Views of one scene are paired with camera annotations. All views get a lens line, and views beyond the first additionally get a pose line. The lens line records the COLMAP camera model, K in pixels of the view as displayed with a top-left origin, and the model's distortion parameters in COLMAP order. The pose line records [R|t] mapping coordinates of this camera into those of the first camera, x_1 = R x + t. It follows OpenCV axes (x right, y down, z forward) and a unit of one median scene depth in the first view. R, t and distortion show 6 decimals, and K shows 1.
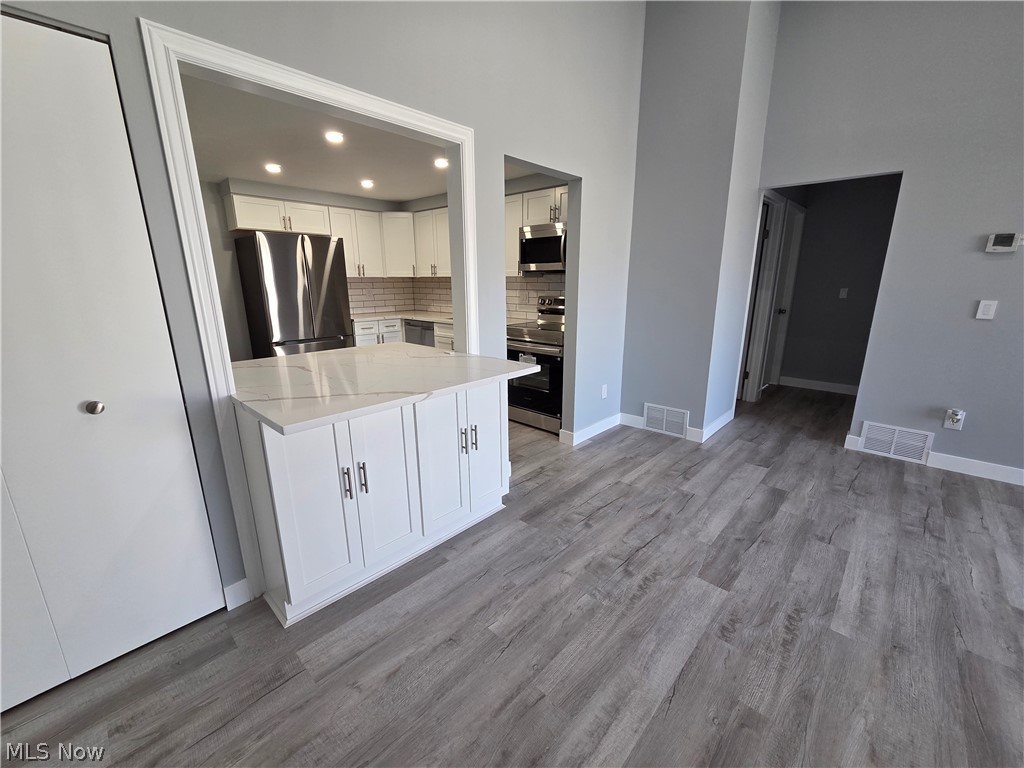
lens RADIAL K [[418.0, 0, 516.8], [0, 418.0, 384.4], [0, 0, 1]] dist [0.000175, 0.000398]
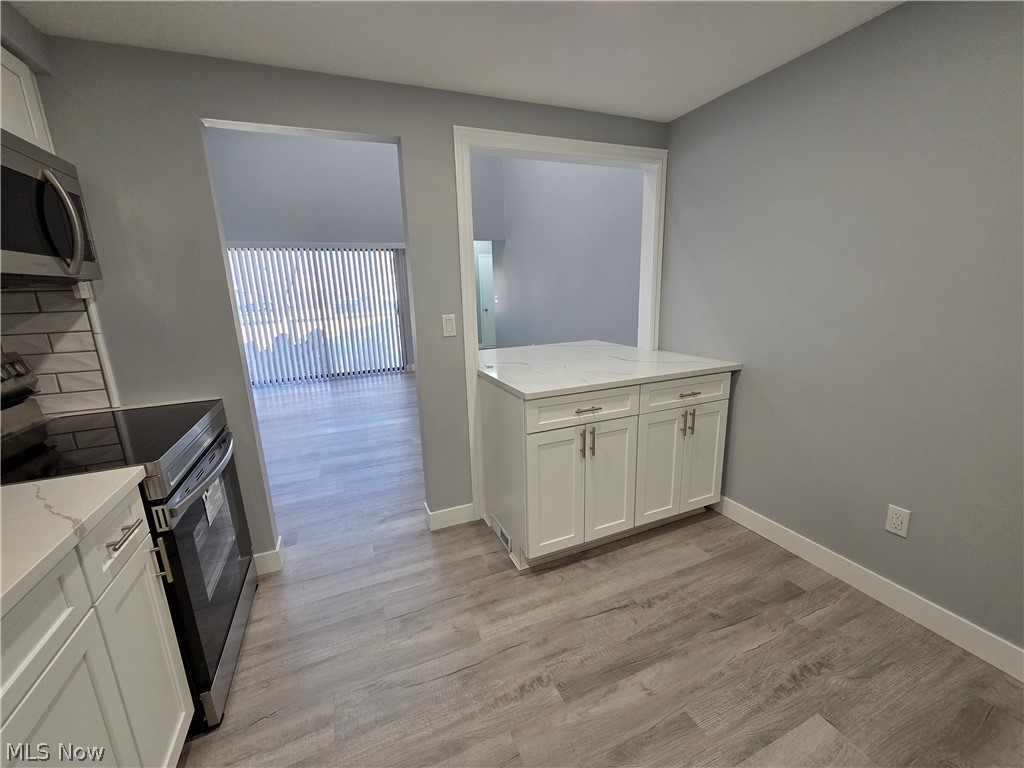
lens RADIAL K [[418.0, 0, 513.2], [0, 418.0, 389.9], [0, 0, 1]] dist [0.000175, 0.000398]
pose [[-0.913730, -0.062388, 0.401503, -0.544977], [0.132868, 0.887939, 0.440353, -0.399184], [-0.383983, 0.455711, -0.803047, 1.605479]]
